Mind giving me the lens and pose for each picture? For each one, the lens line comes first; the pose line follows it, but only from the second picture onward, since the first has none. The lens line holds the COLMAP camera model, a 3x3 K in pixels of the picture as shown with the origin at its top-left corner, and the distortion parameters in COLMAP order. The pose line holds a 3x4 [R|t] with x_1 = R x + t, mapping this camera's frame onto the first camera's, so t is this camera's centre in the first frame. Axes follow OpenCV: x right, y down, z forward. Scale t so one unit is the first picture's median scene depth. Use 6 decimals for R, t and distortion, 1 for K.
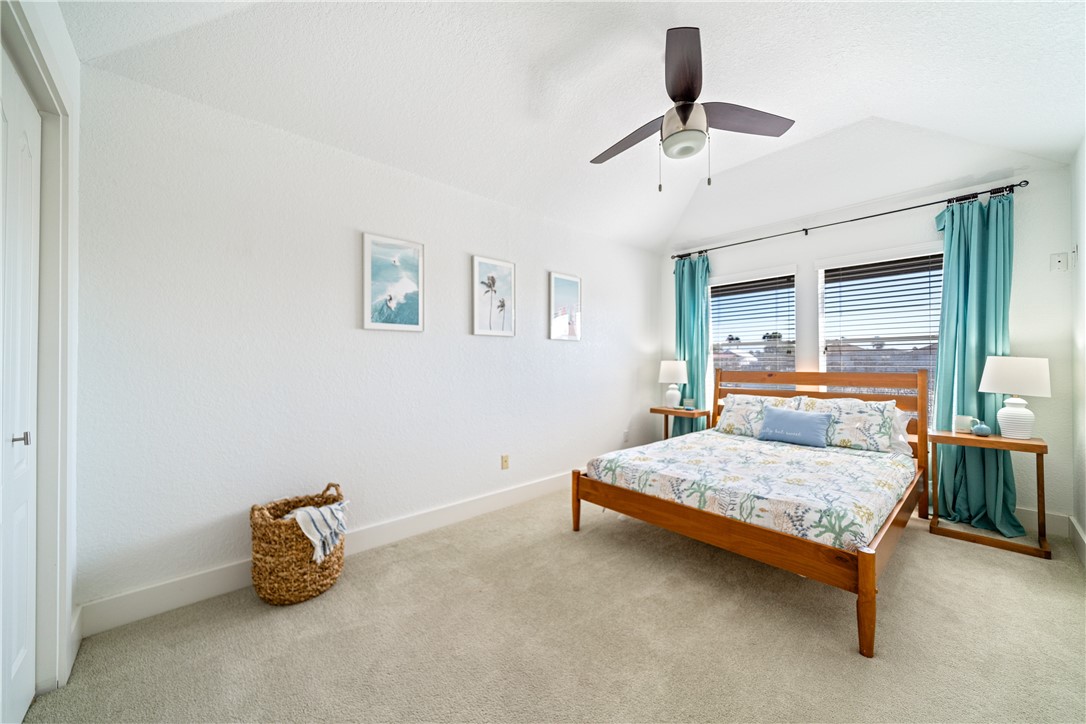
lens RADIAL K [[399.8, 0, 543.7], [0, 399.8, 360.0], [0, 0, 1]] dist [0.000844, -0.000145]
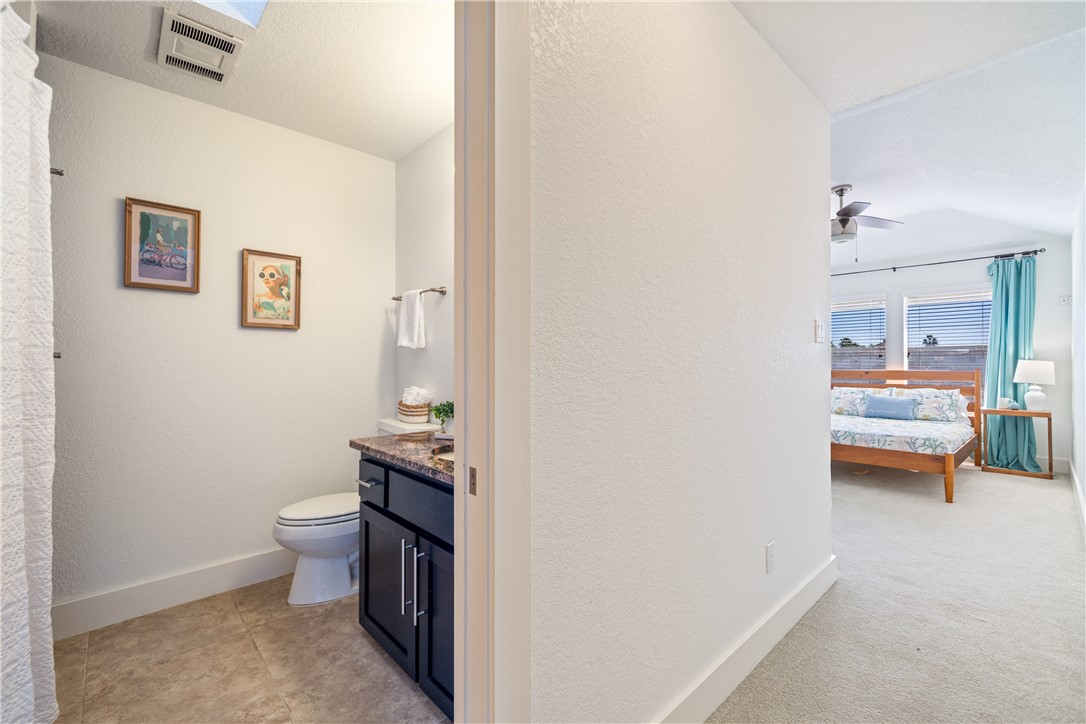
lens RADIAL K [[464.0, 0, 540.6], [0, 464.0, 362.0], [0, 0, 1]] dist [0.004381, -0.001060]
pose [[0.999997, 0.002539, 0.000468, -0.751648], [-0.002540, 0.999995, 0.002114, 0.000549], [-0.000463, -0.002115, 0.999998, -0.806946]]
